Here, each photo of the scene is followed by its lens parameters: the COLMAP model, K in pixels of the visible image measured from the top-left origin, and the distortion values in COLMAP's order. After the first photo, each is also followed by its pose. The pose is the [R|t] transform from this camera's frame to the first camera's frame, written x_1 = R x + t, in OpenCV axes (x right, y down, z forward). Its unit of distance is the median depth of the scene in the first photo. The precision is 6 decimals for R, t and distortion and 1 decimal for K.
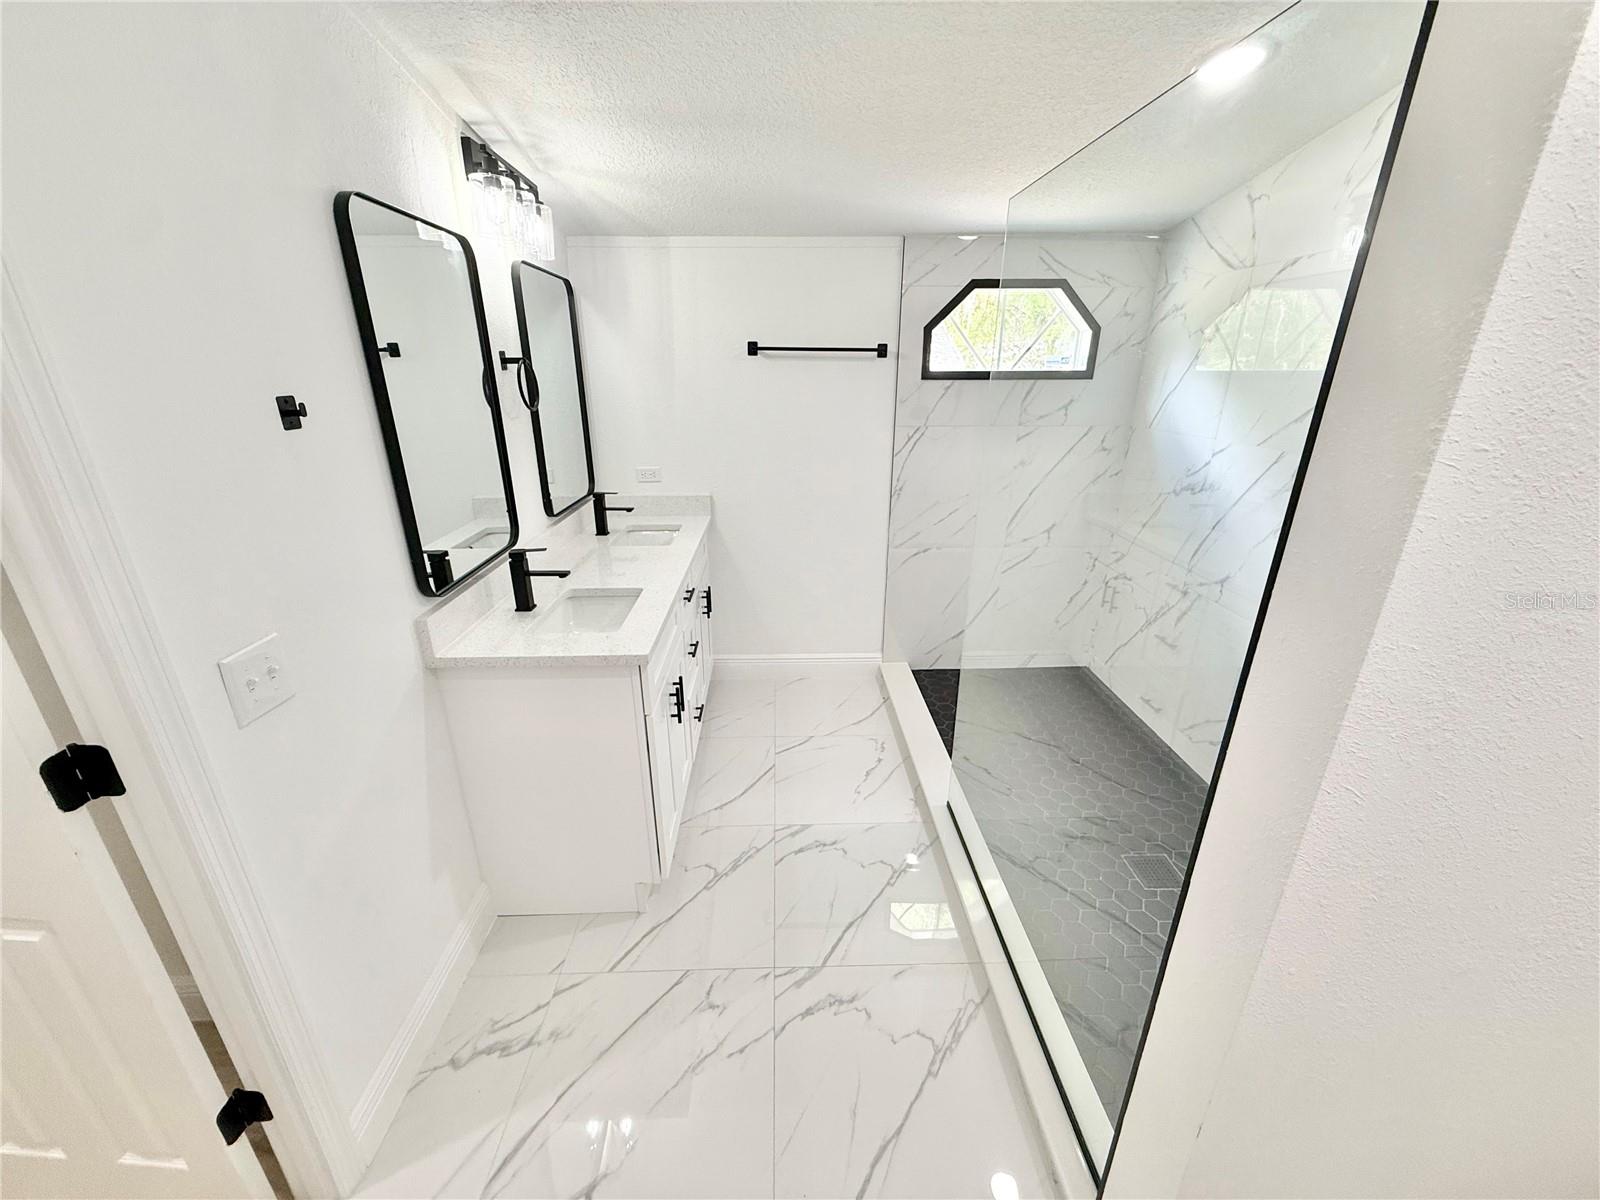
lens RADIAL K [[637.1, 0, 800.5], [0, 637.1, 603.2], [0, 0, 1]] dist [-0.000208, -0.000134]
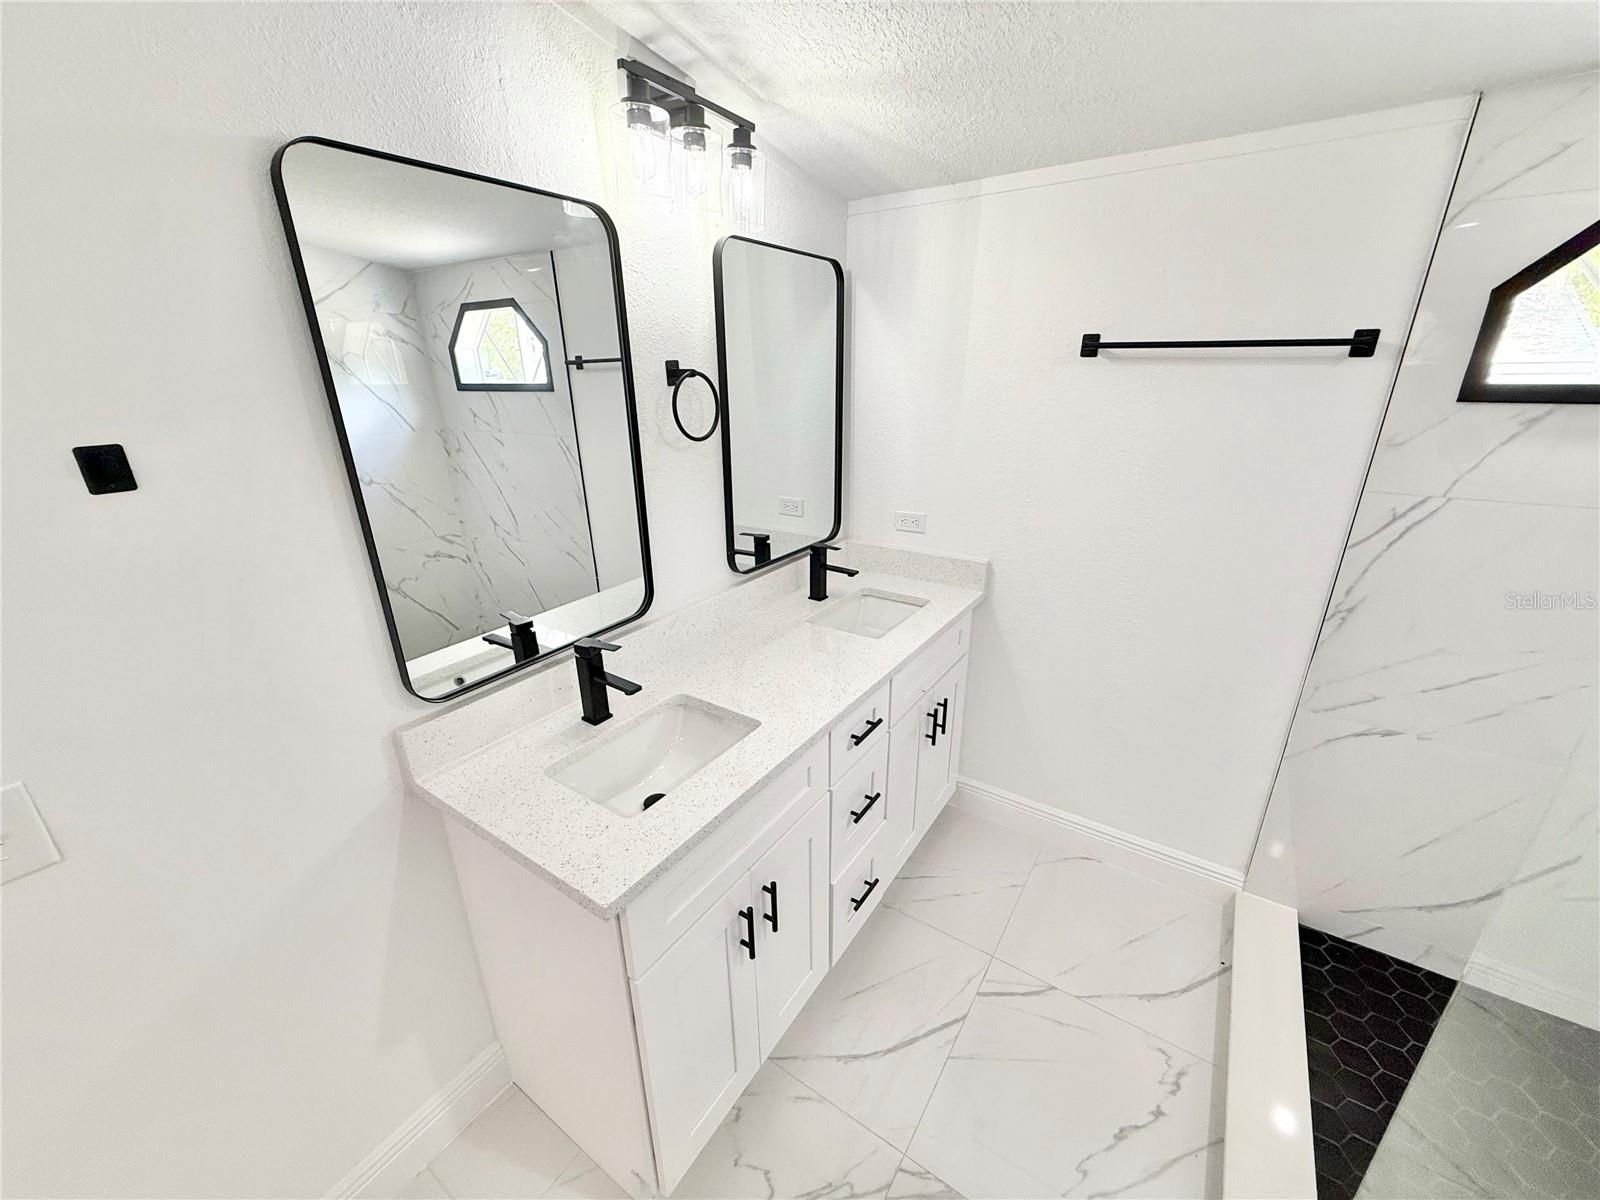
lens RADIAL K [[637.1, 0, 799.0], [0, 637.1, 602.8], [0, 0, 1]] dist [-0.000208, -0.000134]
pose [[0.808463, 0.197833, -0.554301, 0.088395], [-0.194858, 0.978670, 0.065087, -0.143286], [0.555354, 0.055389, 0.829767, 0.350434]]
